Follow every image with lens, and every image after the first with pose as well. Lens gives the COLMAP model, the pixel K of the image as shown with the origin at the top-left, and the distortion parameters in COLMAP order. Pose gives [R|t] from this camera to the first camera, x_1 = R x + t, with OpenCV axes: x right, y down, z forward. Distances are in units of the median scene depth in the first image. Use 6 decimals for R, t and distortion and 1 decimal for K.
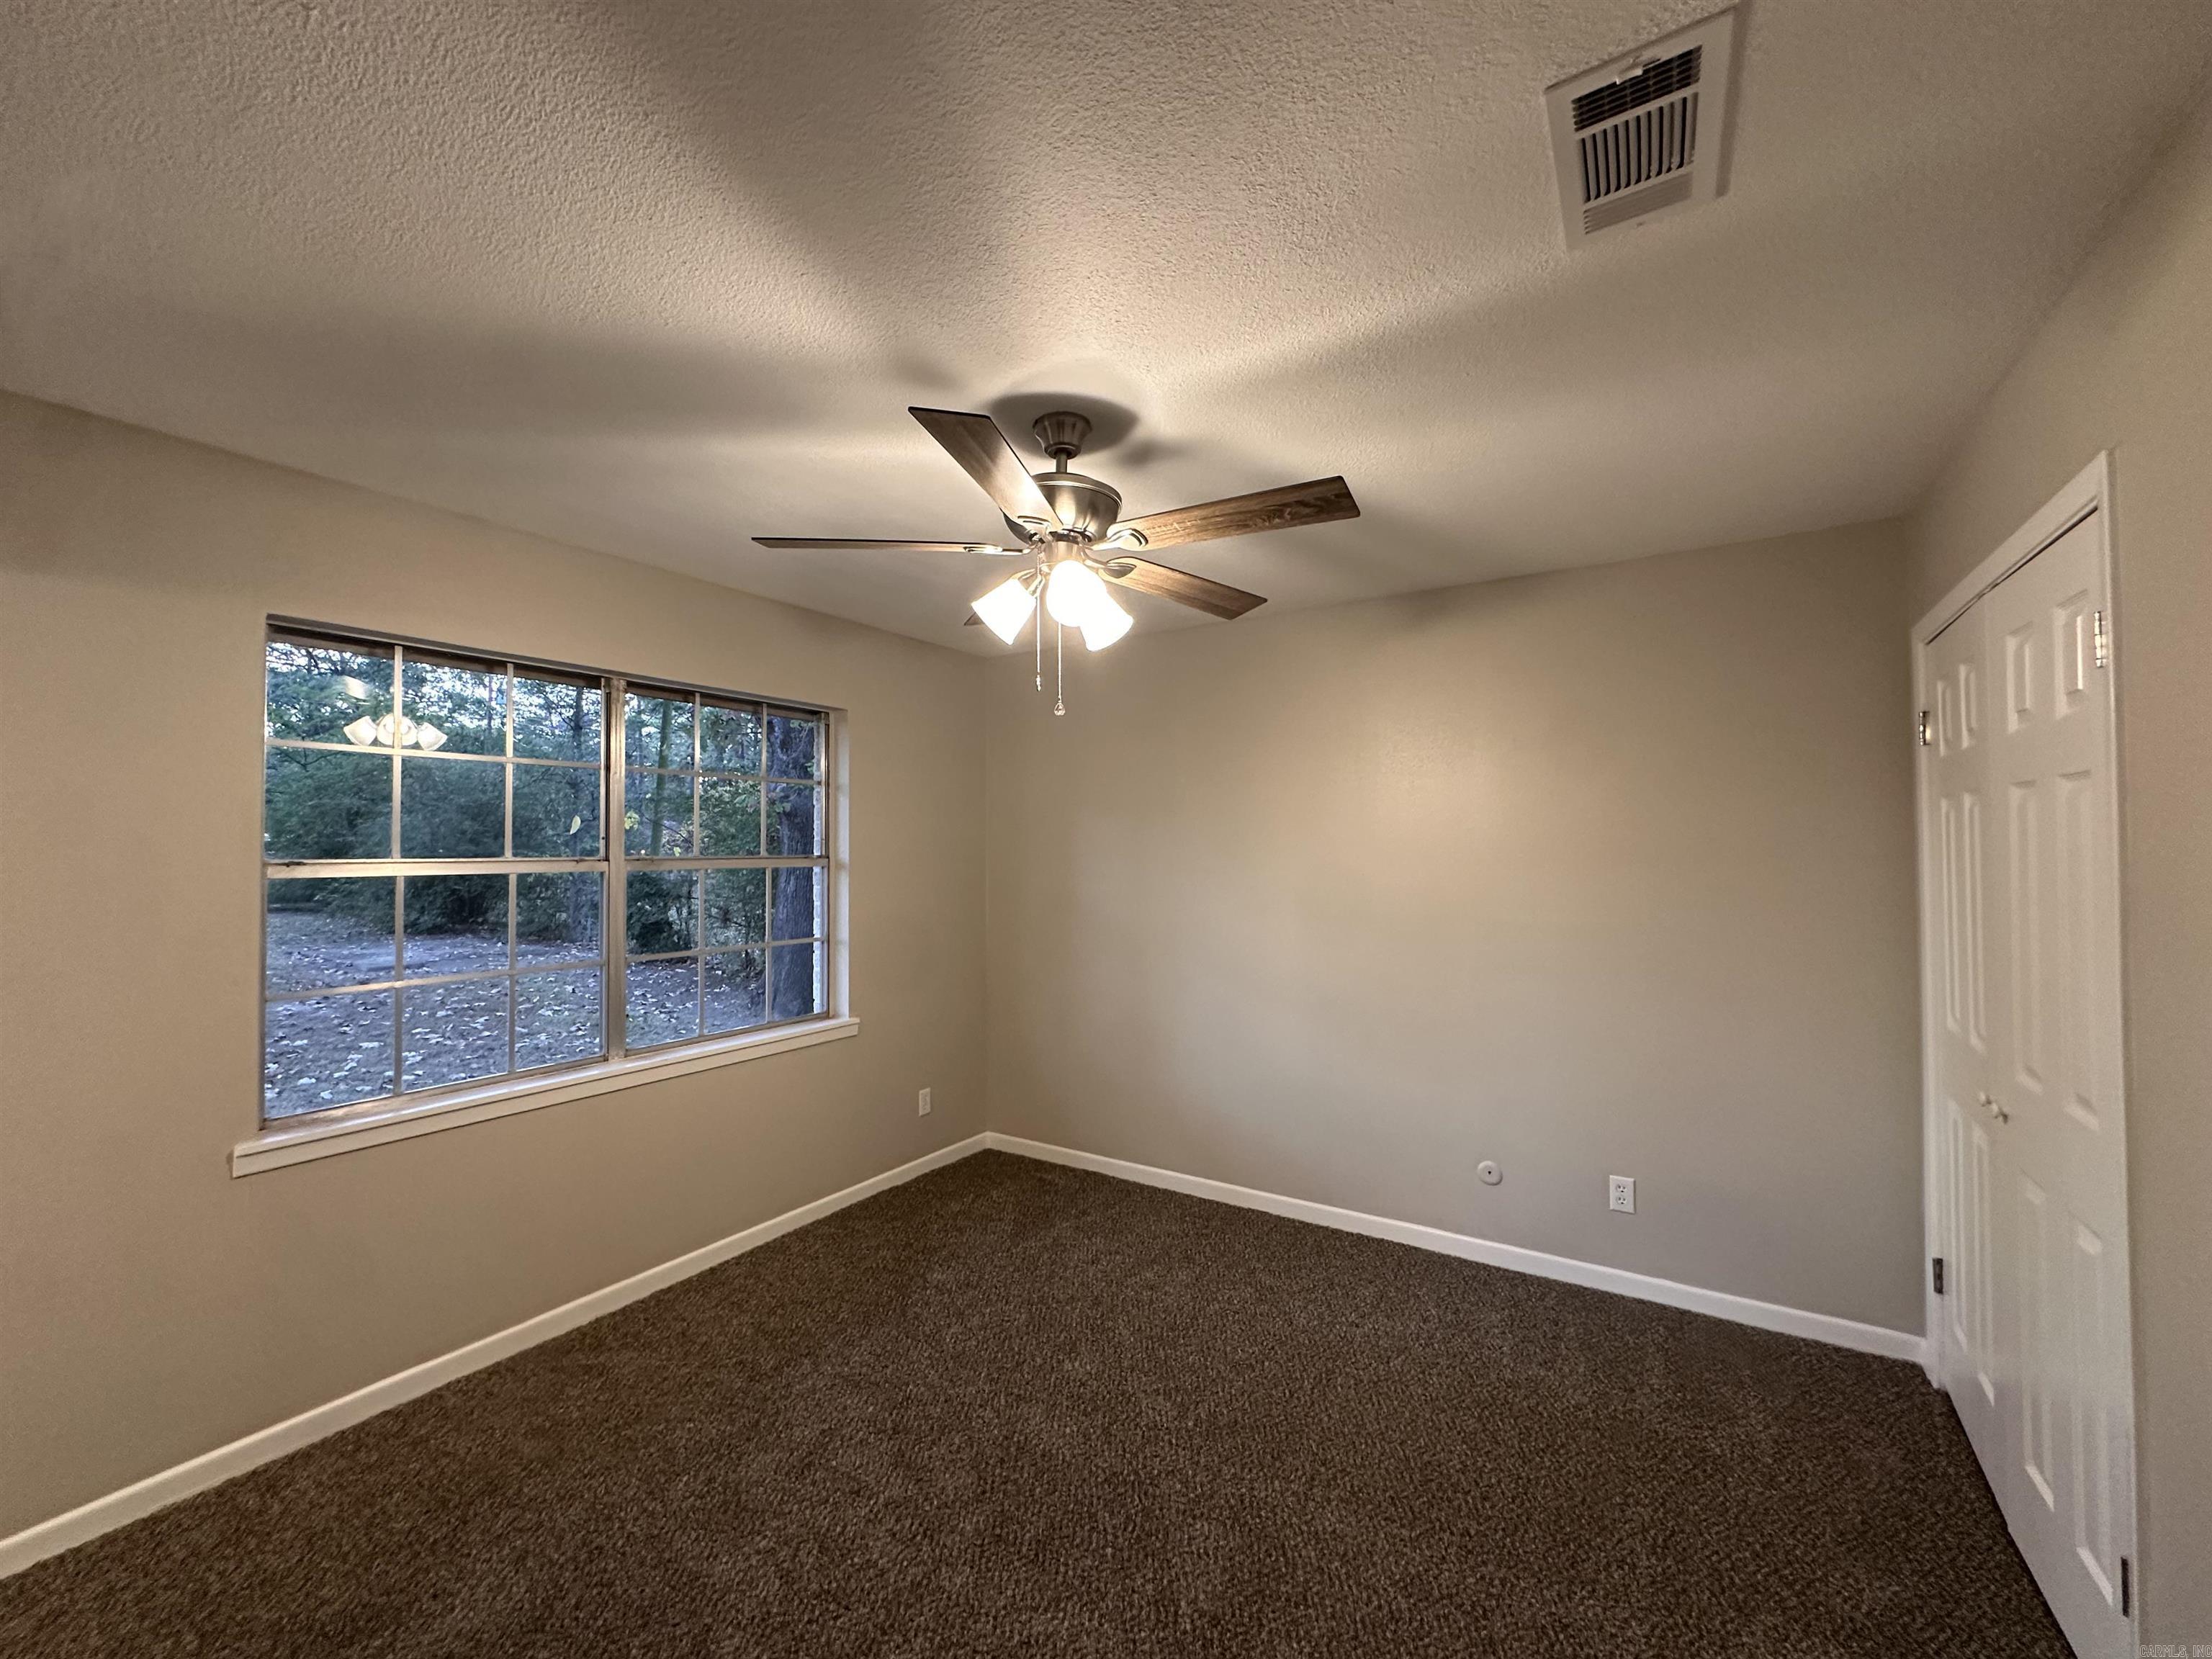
lens RADIAL K [[879.7, 0, 1101.5], [0, 879.7, 833.0], [0, 0, 1]] dist [-0.001409, -0.000728]
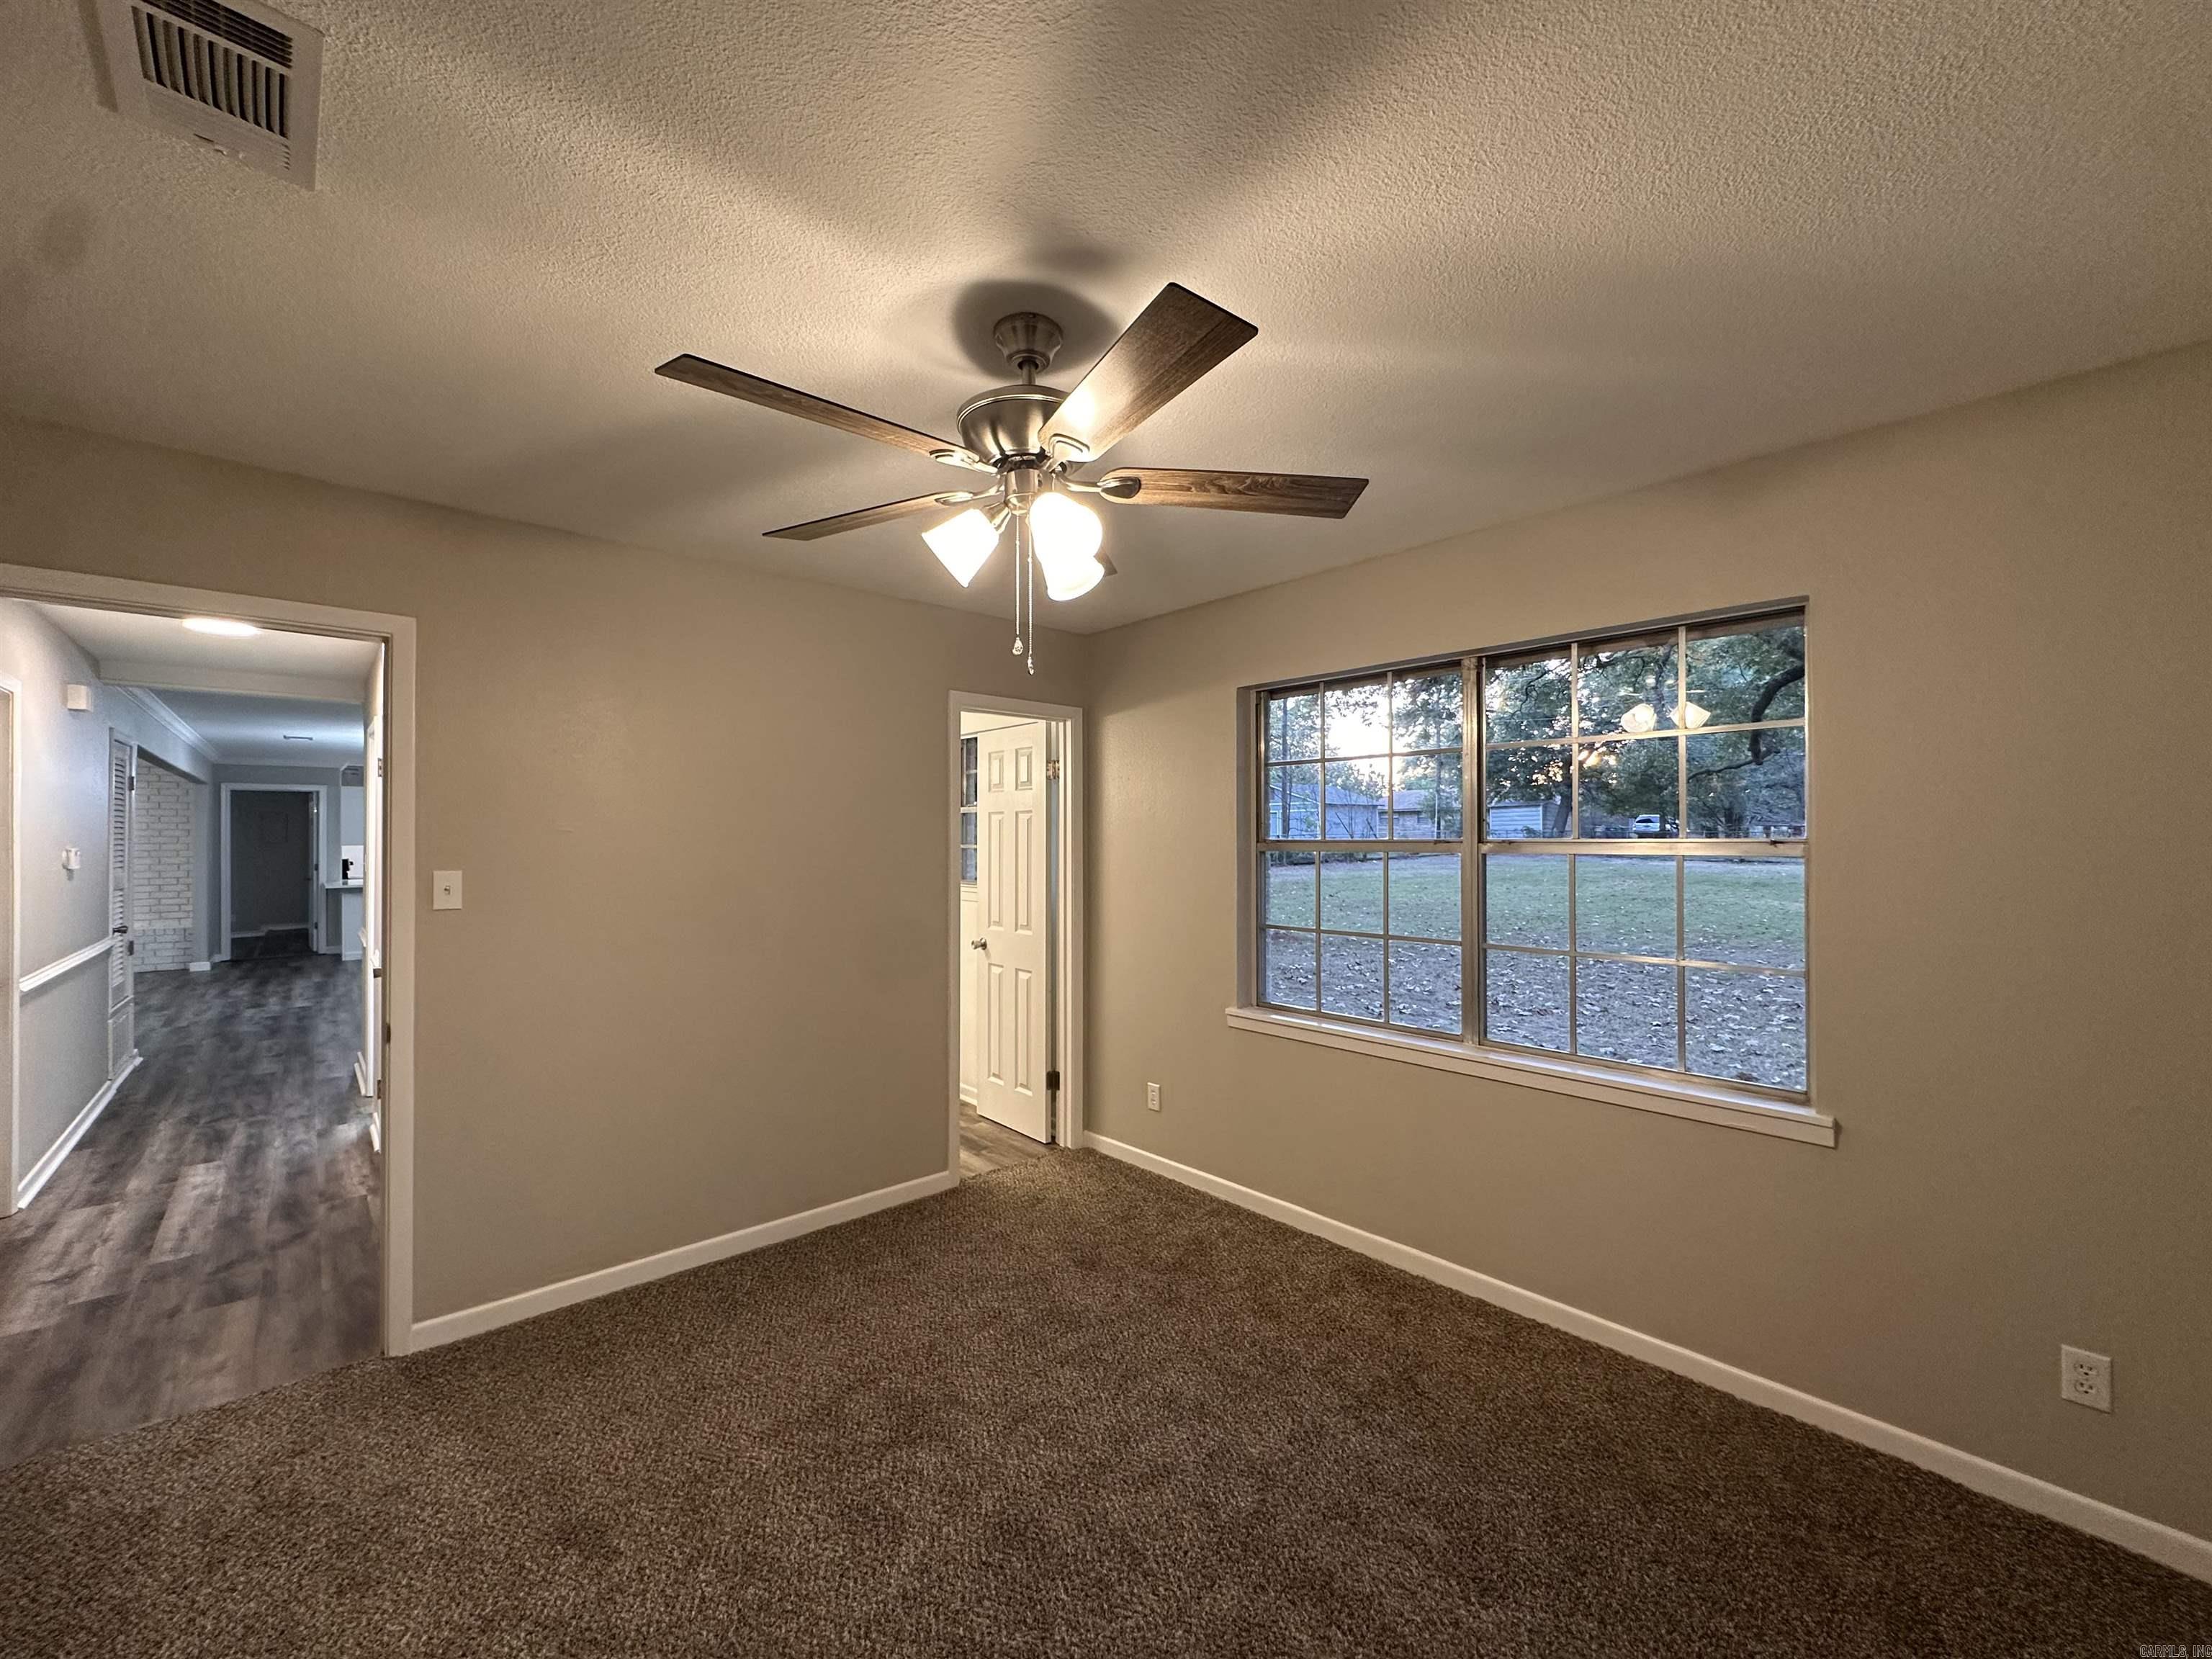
lens RADIAL K [[879.7, 0, 1101.5], [0, 879.7, 833.0], [0, 0, 1]] dist [-0.001409, -0.000728]
pose [[-0.258190, 0.005277, -0.966080, 0.461025], [0.028729, 0.999585, -0.002218, 0.010443], [0.965667, -0.028328, -0.258234, 0.783506]]
